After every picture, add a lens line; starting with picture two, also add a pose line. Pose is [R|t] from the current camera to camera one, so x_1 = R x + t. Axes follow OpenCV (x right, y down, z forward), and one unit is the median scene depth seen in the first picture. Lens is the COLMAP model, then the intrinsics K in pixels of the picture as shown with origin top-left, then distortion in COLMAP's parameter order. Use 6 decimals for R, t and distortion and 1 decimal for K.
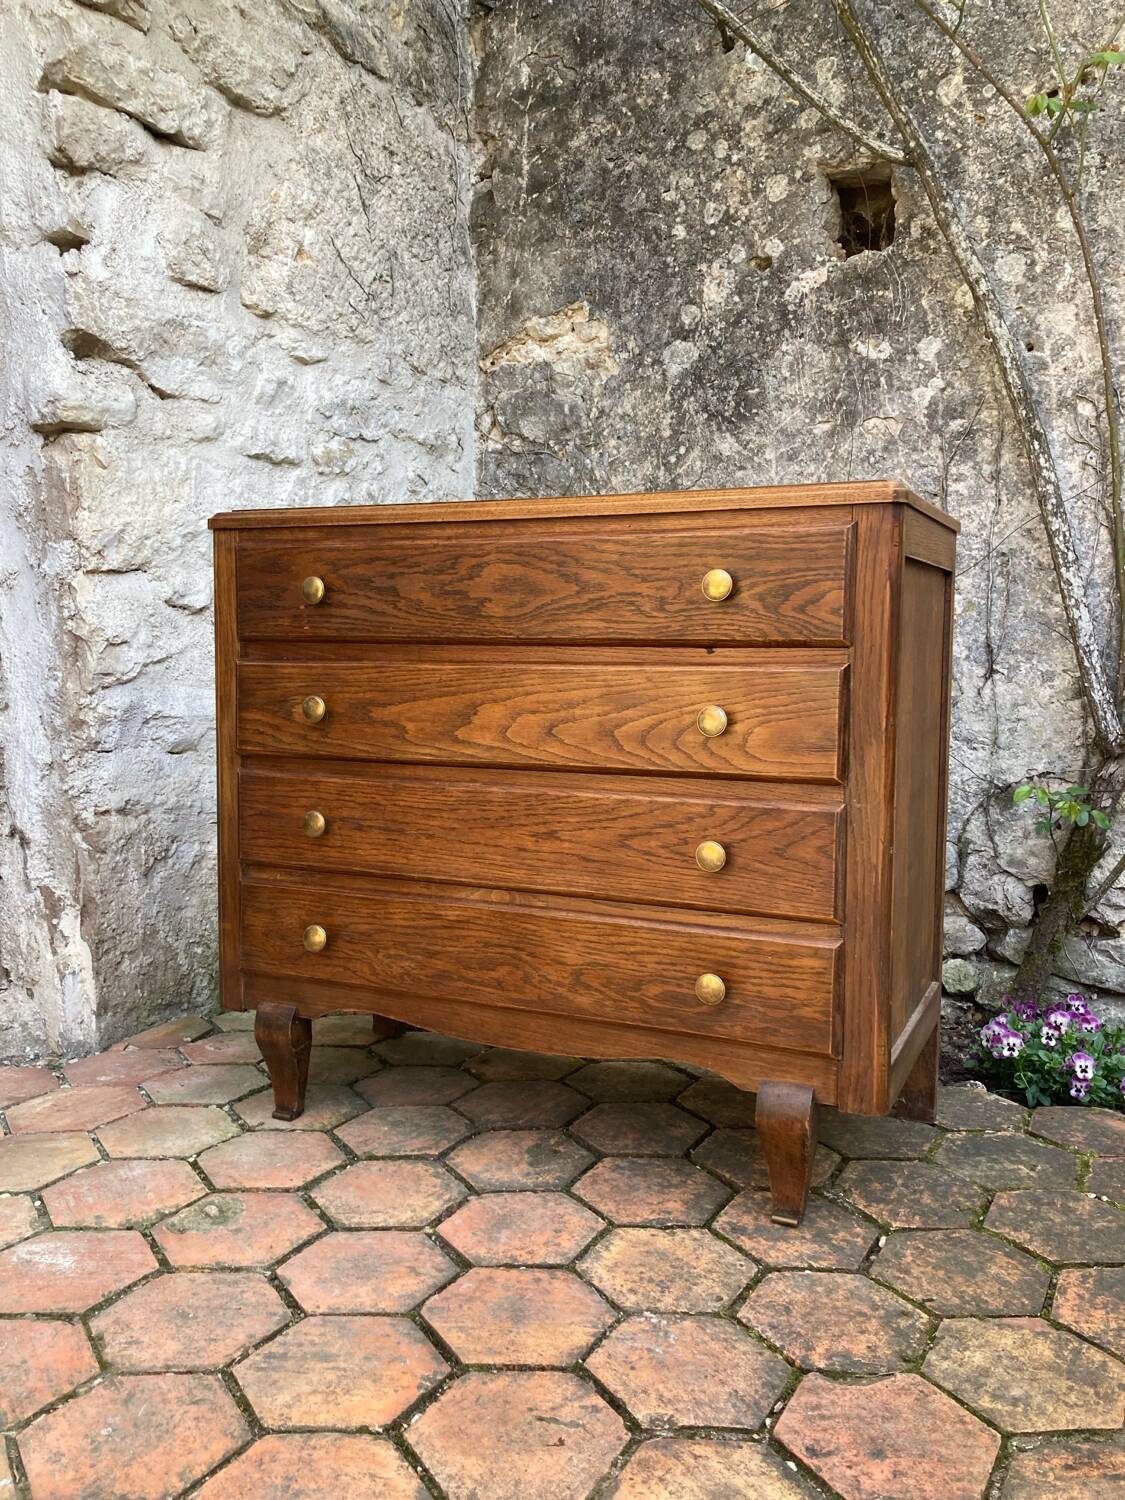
lens RADIAL K [[1239.3, 0, 578.9], [0, 1239.3, 745.9], [0, 0, 1]] dist [0.001114, 0.020774]
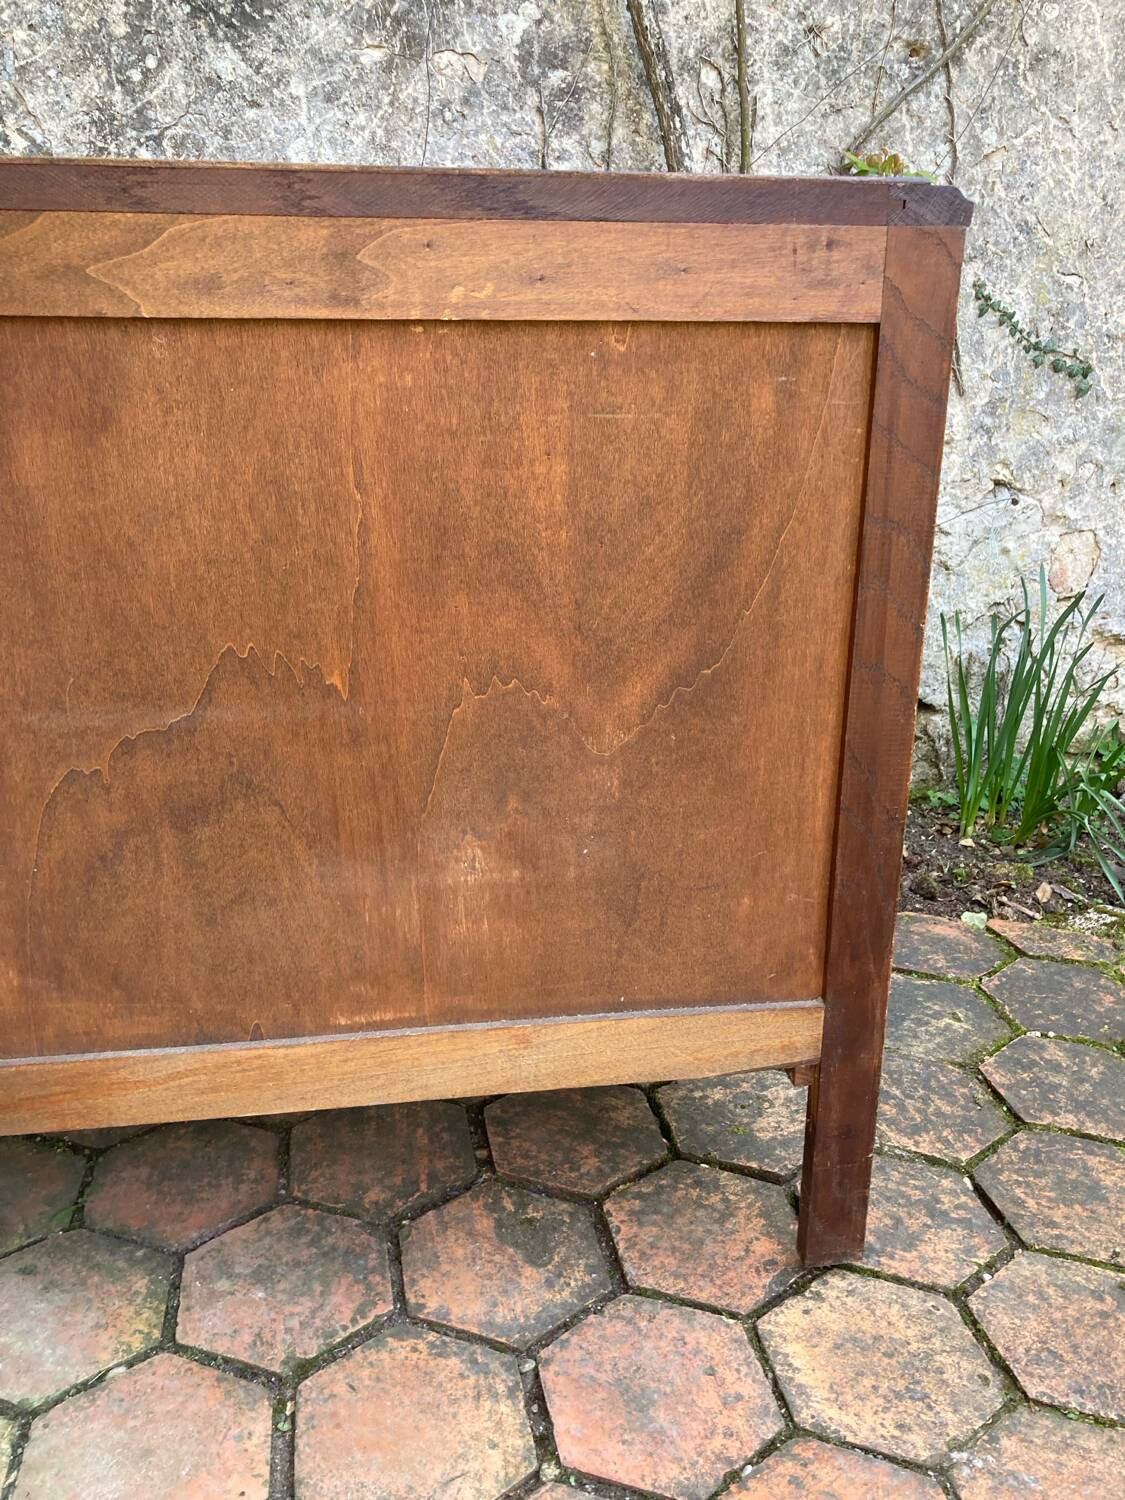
lens RADIAL K [[1239.3, 0, 566.5], [0, 1239.3, 766.6], [0, 0, 1]] dist [0.001114, 0.020774]
pose [[0.774133, -0.212777, 0.596192, -0.235301], [0.039161, 0.956110, 0.290380, -0.075138], [-0.631811, -0.201445, 0.748489, 0.338025]]
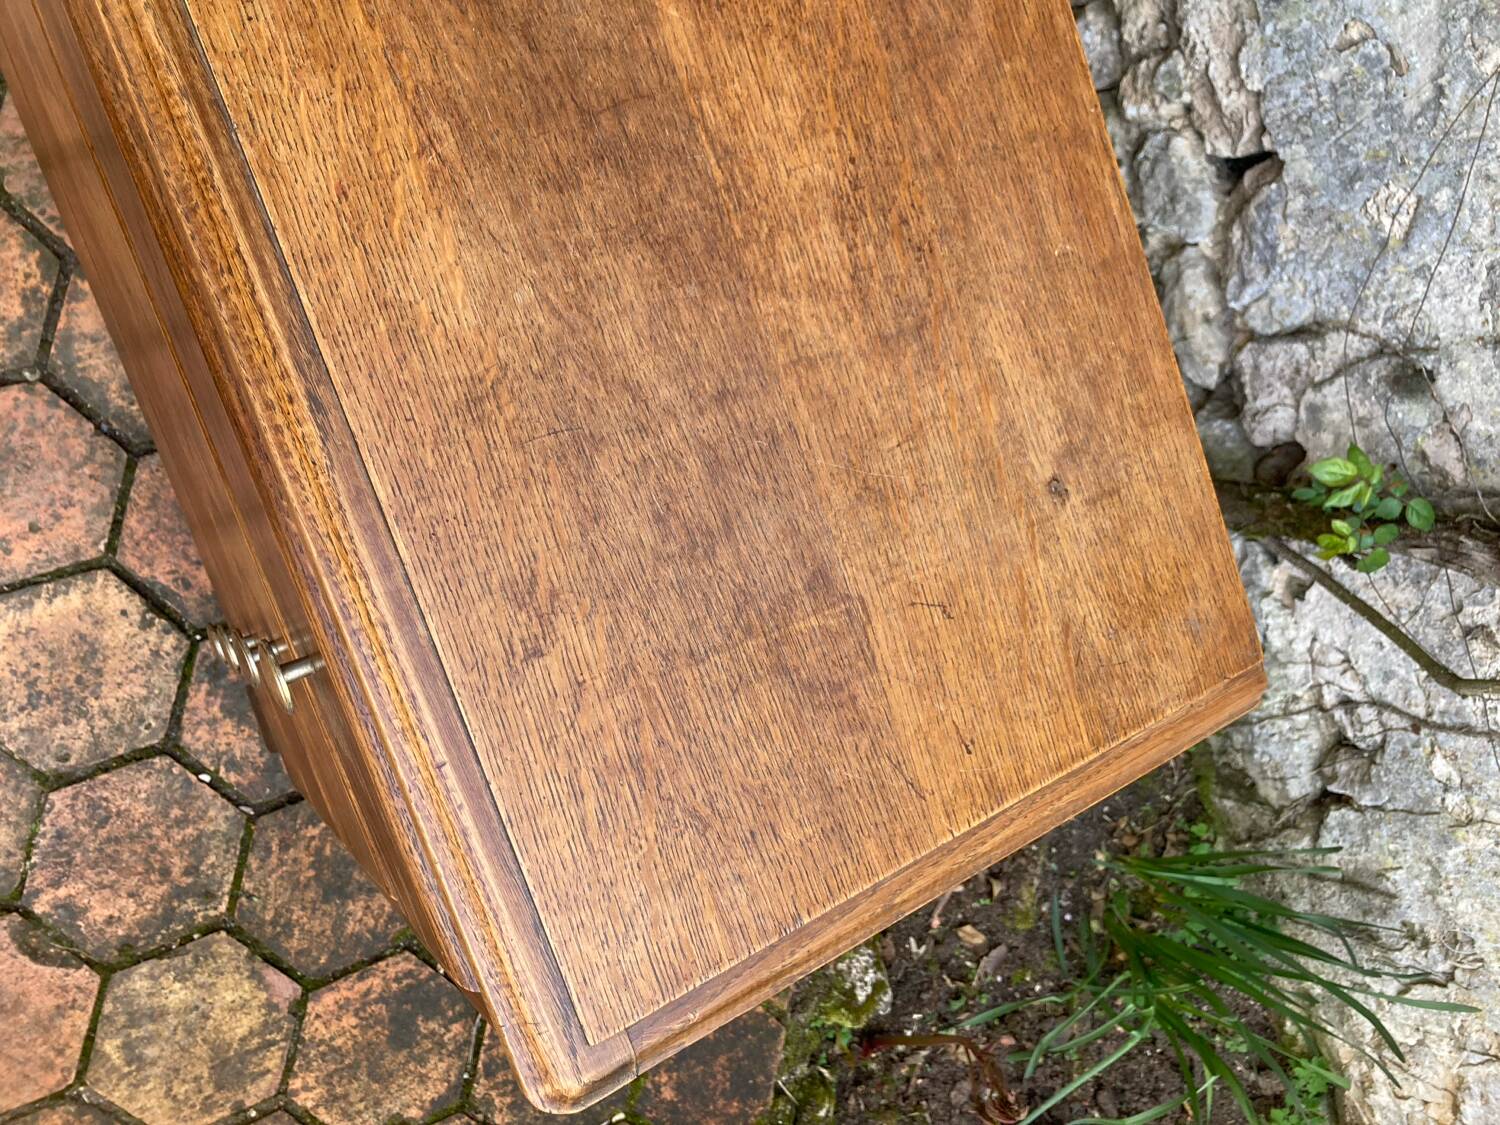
lens RADIAL K [[1239.3, 0, 759.2], [0, 1239.3, 548.5], [0, 0, 1]] dist [0.001114, 0.020774]
pose [[0.652686, 0.704689, 0.278235, 0.042511], [-0.475257, 0.094814, 0.874724, -0.307370], [0.590028, -0.703153, 0.396792, 0.532170]]
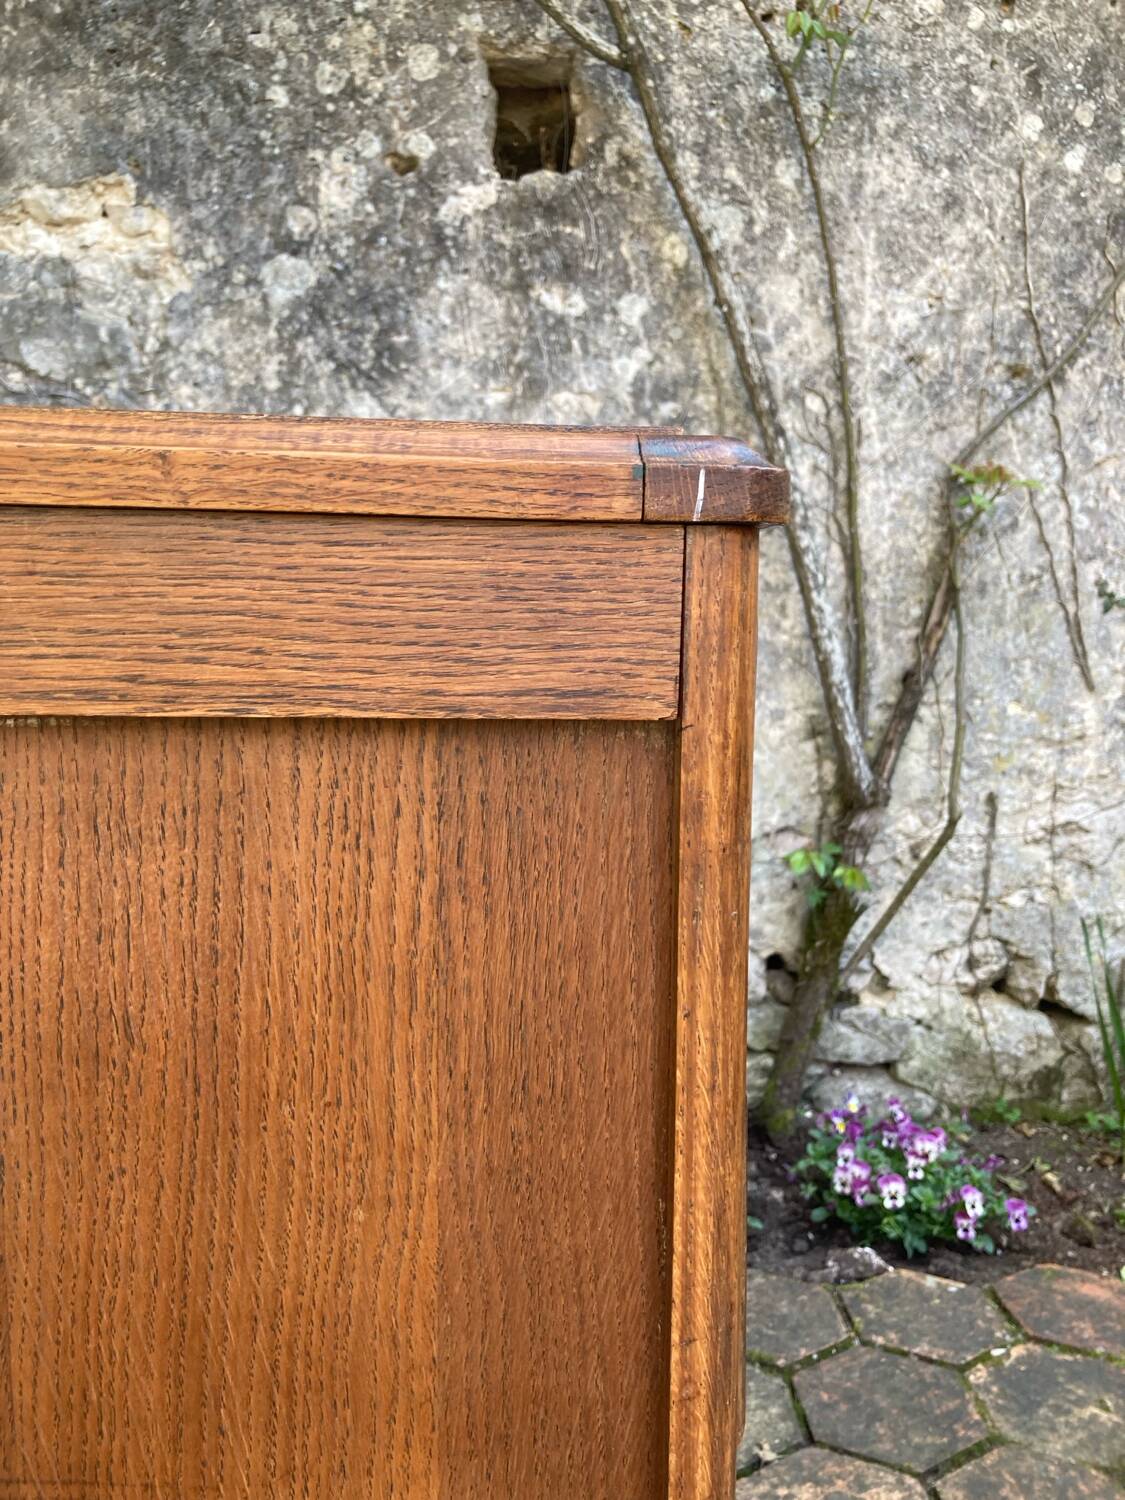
lens RADIAL K [[1239.3, 0, 577.3], [0, 1239.3, 747.5], [0, 0, 1]] dist [0.001114, 0.020774]
pose [[0.849197, -0.067317, 0.523768, -0.185587], [0.047262, 0.997550, 0.051582, -0.081871], [-0.525957, -0.019049, 0.850298, 0.334313]]
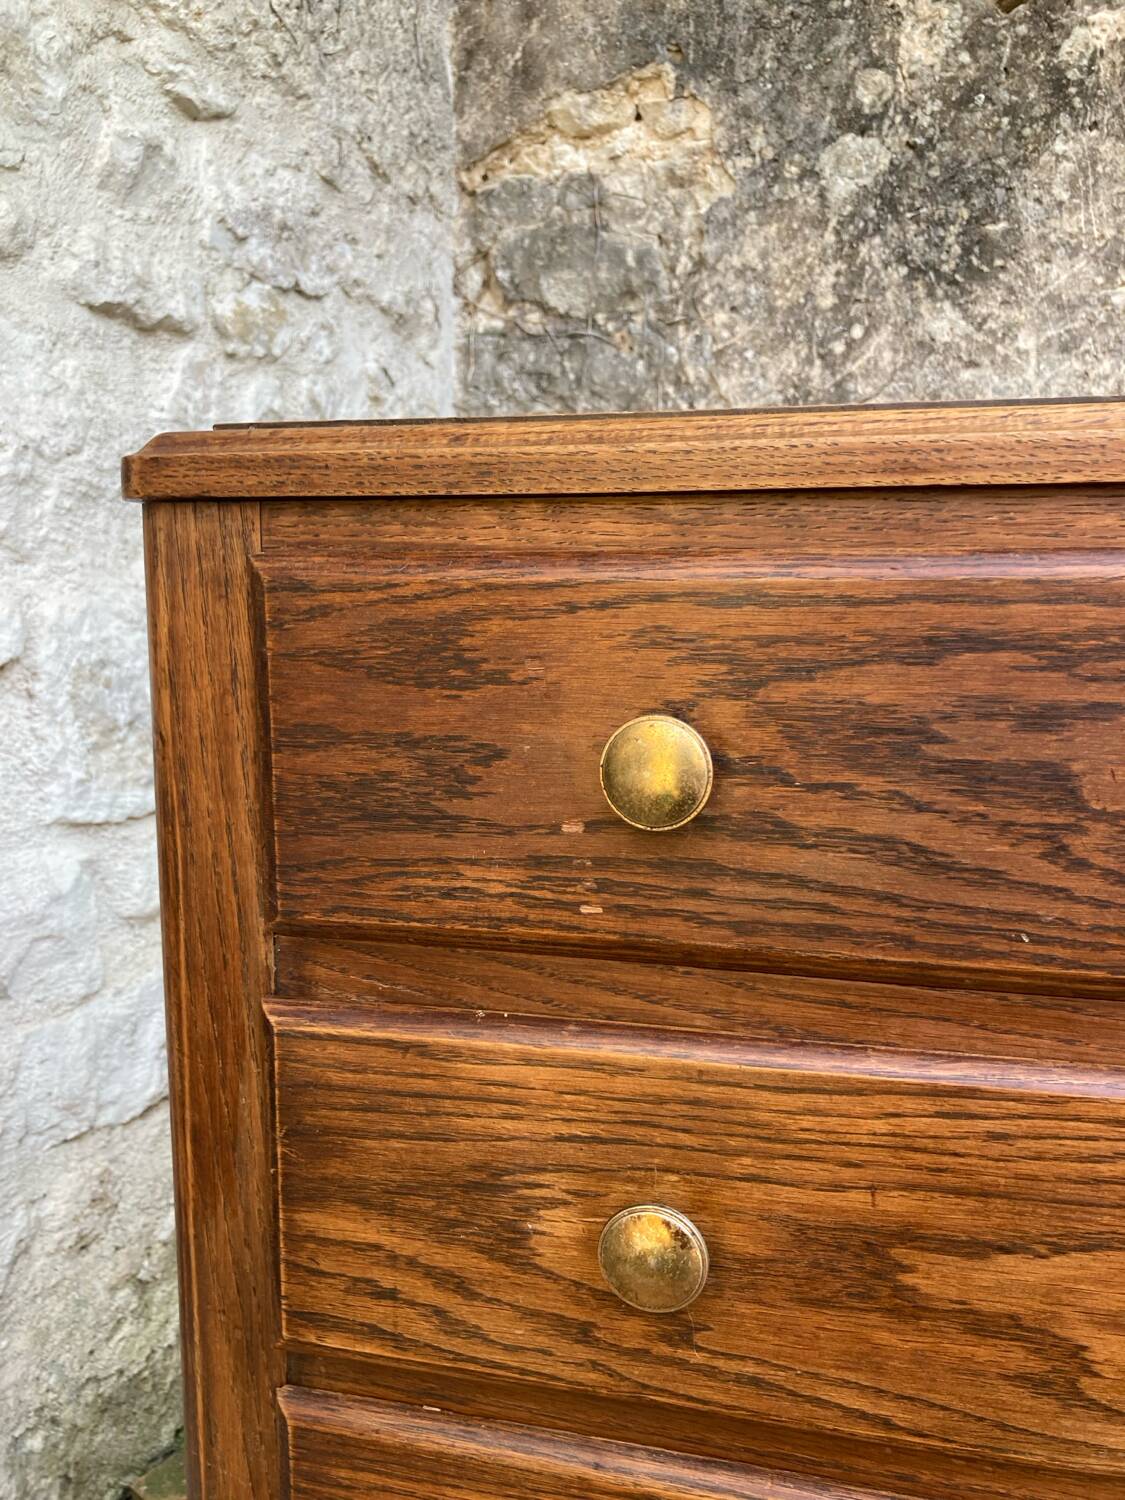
lens RADIAL K [[1239.3, 0, 564.1], [0, 1239.3, 745.8], [0, 0, 1]] dist [0.001114, 0.020774]
pose [[0.983476, -0.035613, 0.177503, -0.174801], [0.025803, 0.998025, 0.057272, -0.093174], [-0.179192, -0.051745, 0.982452, 0.499090]]
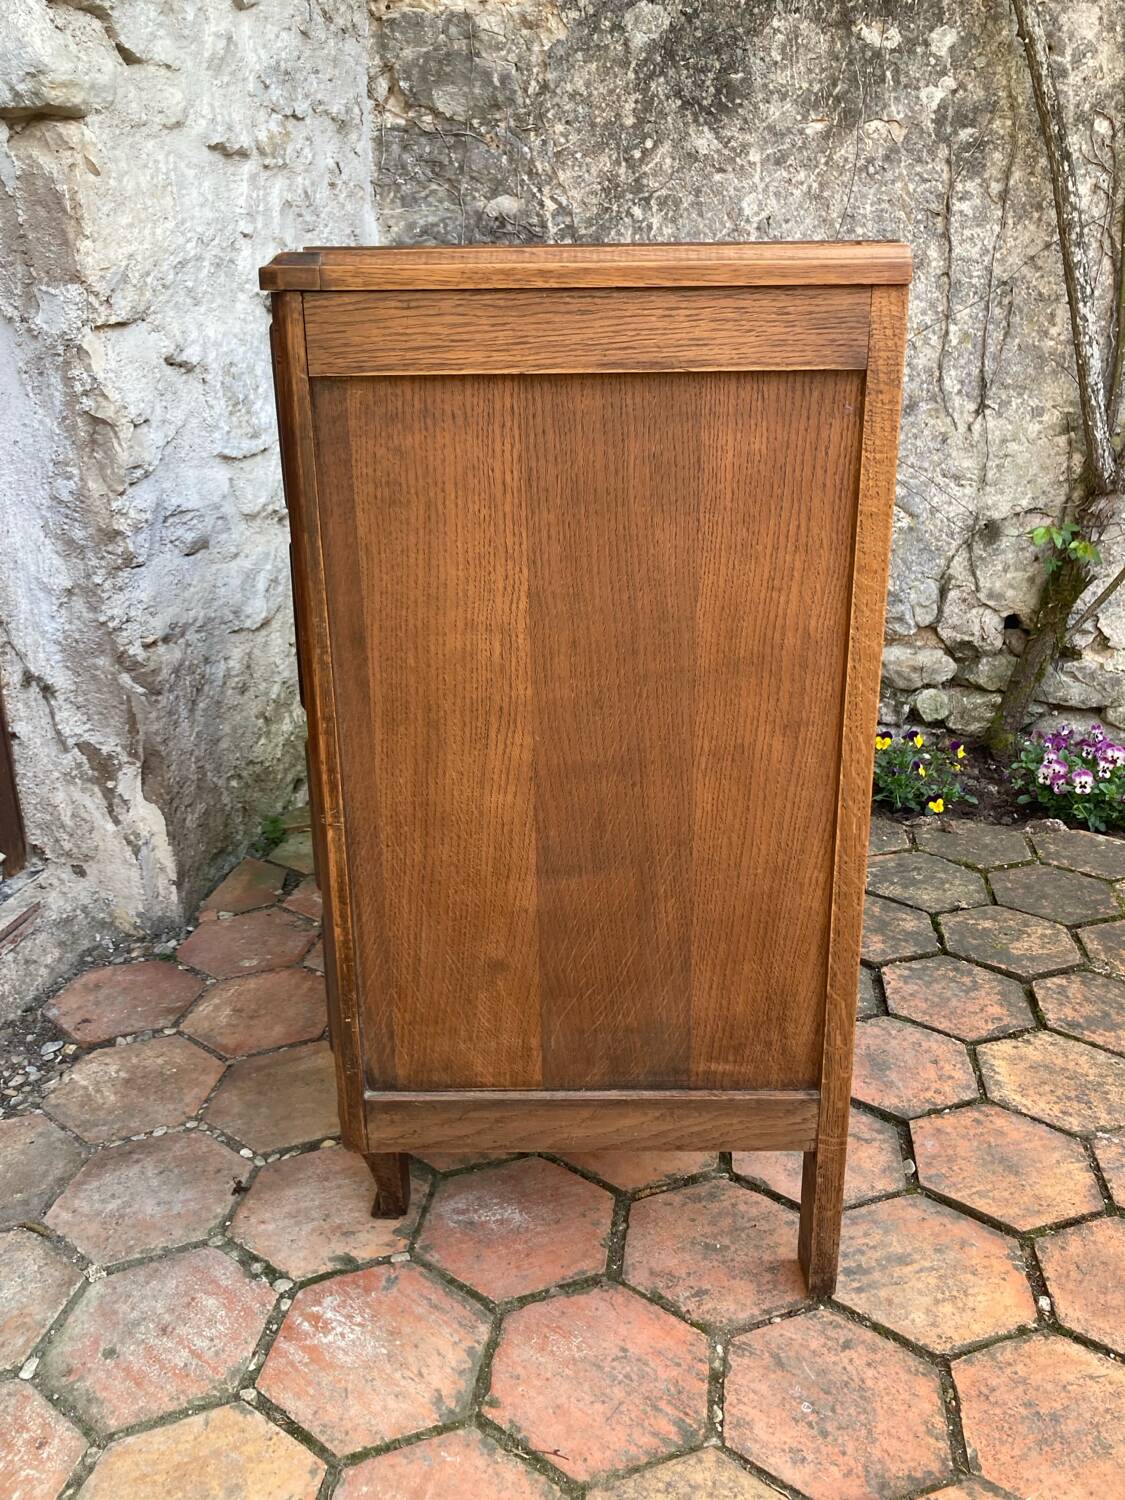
lens RADIAL K [[1239.3, 0, 576.4], [0, 1239.3, 739.1], [0, 0, 1]] dist [0.001114, 0.020774]
pose [[0.938039, -0.117683, 0.325935, -0.328388], [0.028925, 0.963876, 0.264775, -0.075458], [-0.345320, -0.238942, 0.907558, 0.141689]]
